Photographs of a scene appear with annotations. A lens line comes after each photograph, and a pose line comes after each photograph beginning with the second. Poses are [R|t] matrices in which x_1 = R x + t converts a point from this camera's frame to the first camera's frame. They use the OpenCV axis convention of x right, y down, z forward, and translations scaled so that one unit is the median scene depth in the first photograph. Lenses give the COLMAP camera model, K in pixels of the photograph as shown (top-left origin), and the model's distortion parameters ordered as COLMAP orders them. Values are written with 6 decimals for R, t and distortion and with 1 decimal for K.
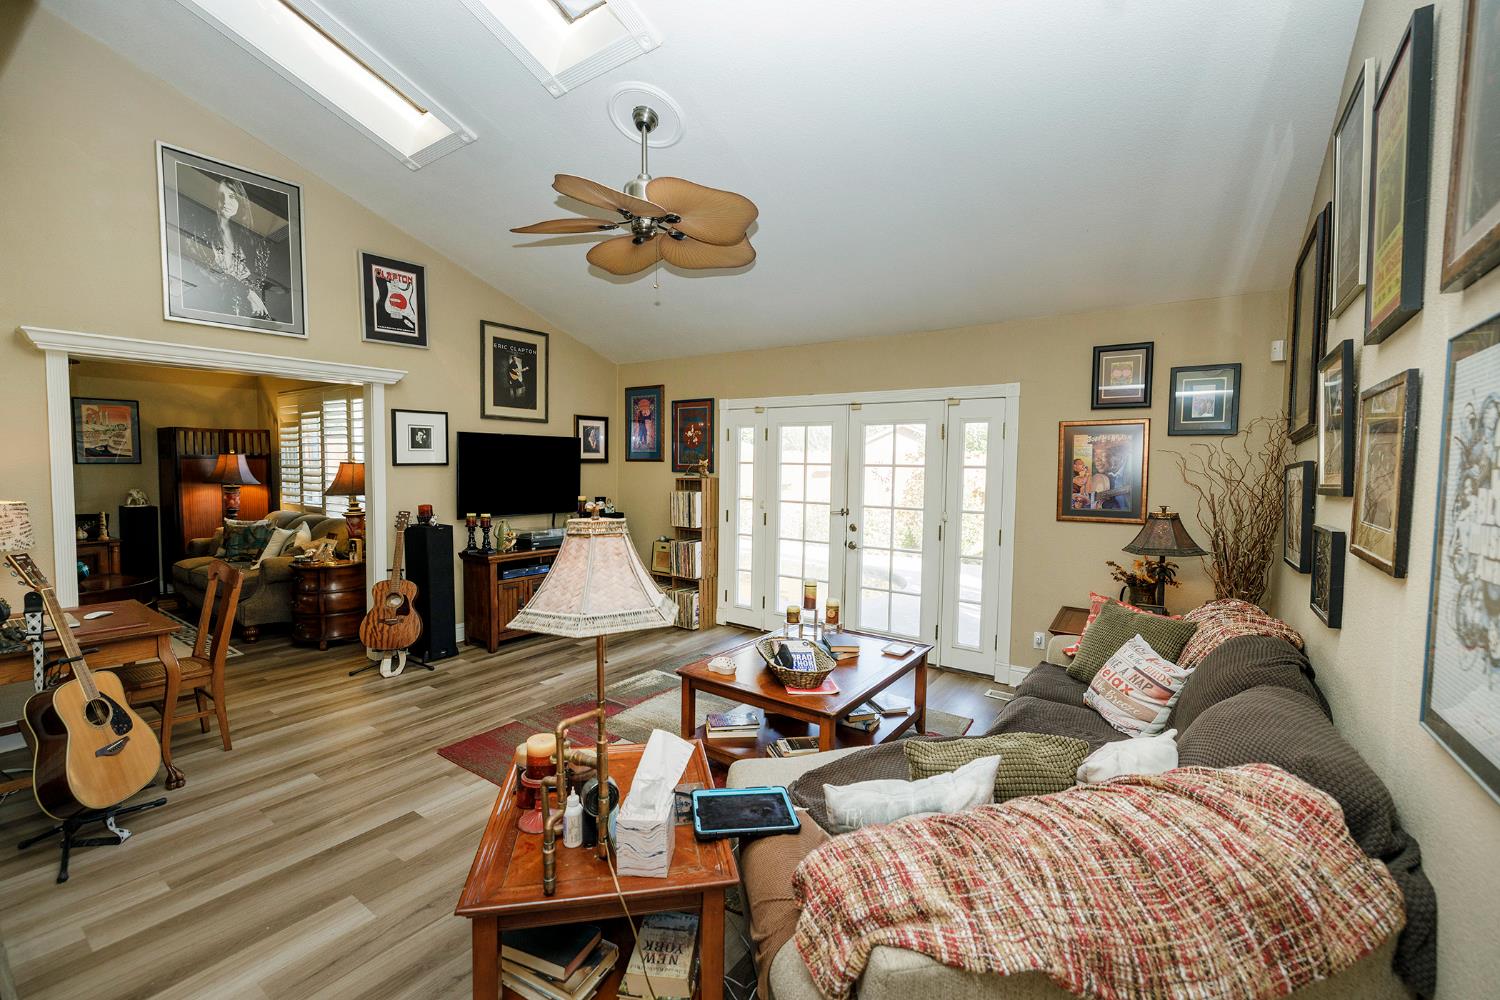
lens RADIAL K [[626.5, 0, 739.8], [0, 626.5, 496.3], [0, 0, 1]] dist [-0.000497, -0.000506]
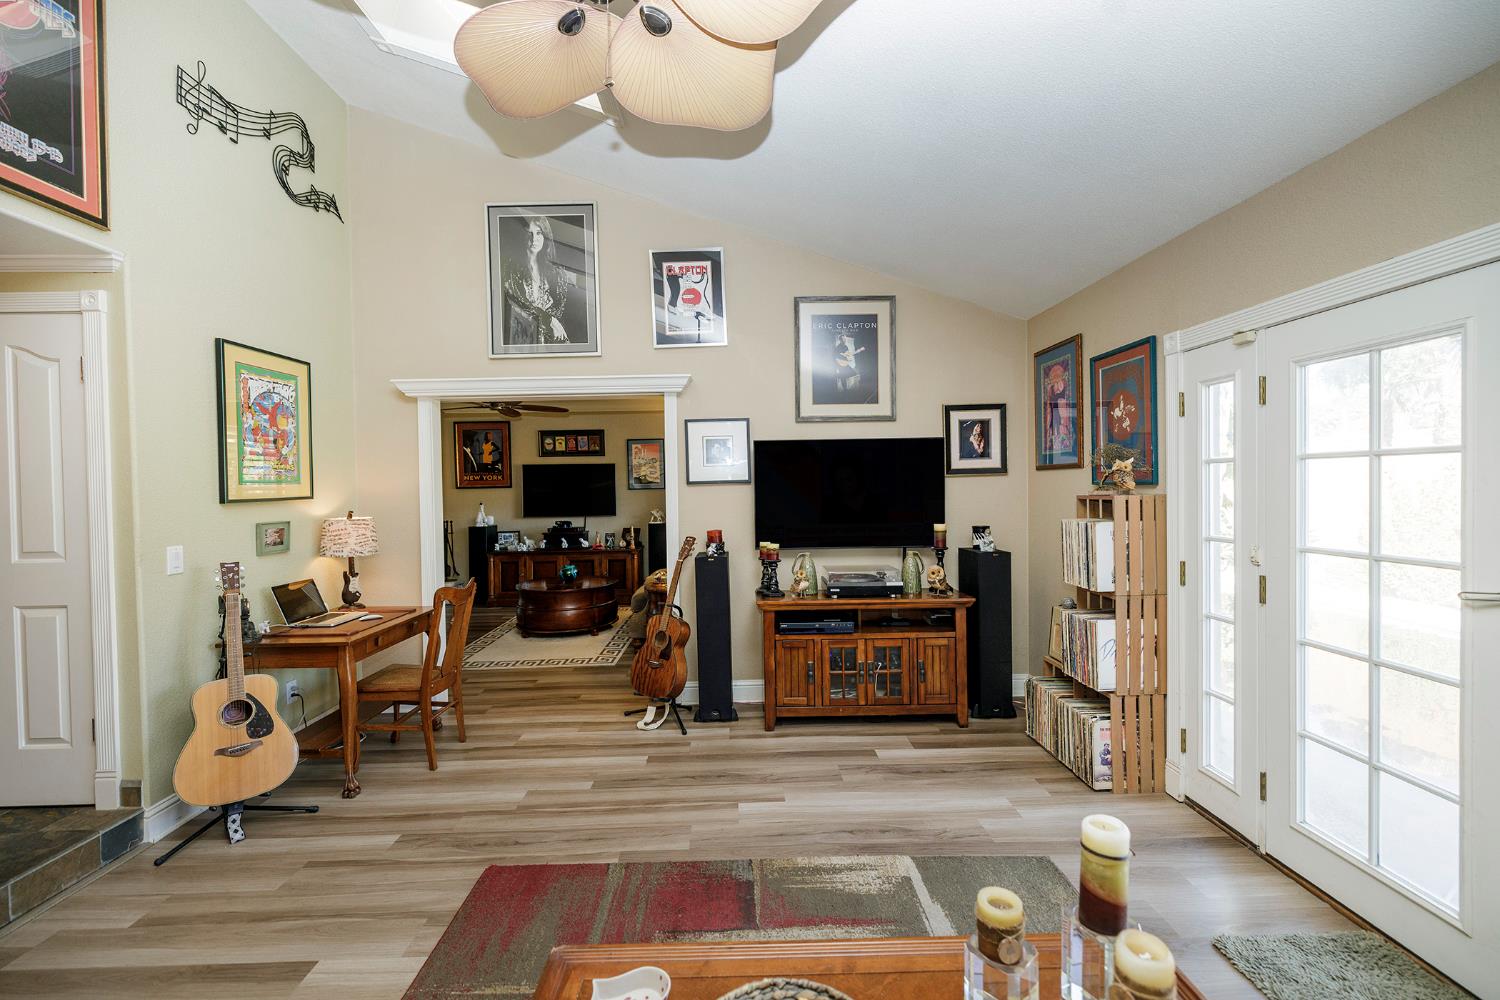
lens RADIAL K [[626.5, 0, 753.4], [0, 626.5, 494.2], [0, 0, 1]] dist [-0.000497, -0.000506]
pose [[0.600292, -0.011408, -0.799699, 0.189043], [-0.019281, 0.999401, -0.028730, -0.010401], [0.799548, 0.032665, 0.599713, 0.505940]]
